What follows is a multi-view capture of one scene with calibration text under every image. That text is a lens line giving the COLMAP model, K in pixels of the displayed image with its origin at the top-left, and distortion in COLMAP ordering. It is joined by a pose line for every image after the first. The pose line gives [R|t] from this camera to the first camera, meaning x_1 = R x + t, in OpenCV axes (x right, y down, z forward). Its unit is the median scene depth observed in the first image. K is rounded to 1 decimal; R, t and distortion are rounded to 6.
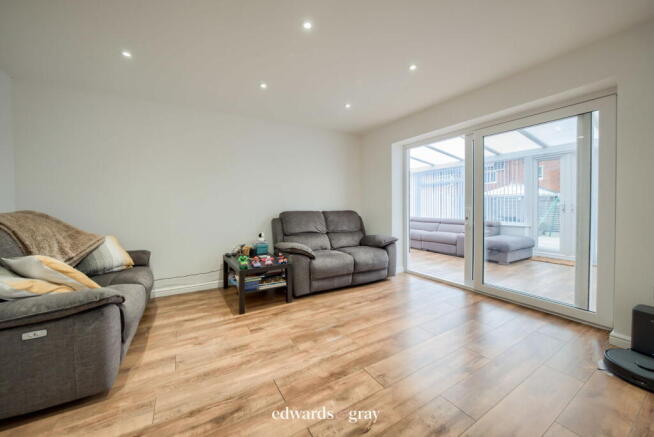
lens RADIAL K [[247.1, 0, 327.0], [0, 247.1, 207.9], [0, 0, 1]] dist [0.011925, -0.000058]
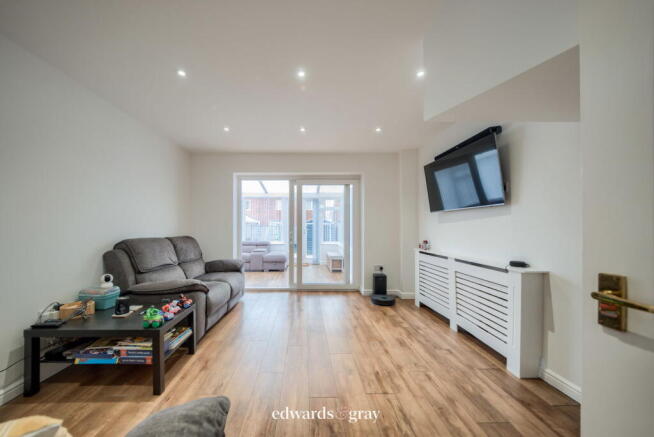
lens RADIAL K [[219.6, 0, 325.0], [0, 219.6, 231.6], [0, 0, 1]] dist [0.000028, -0.000011]
pose [[0.501398, -0.003026, 0.865211, -0.427330], [0.009144, 0.999957, -0.001802, -0.001800], [-0.865168, 0.008815, 0.501404, 0.214291]]
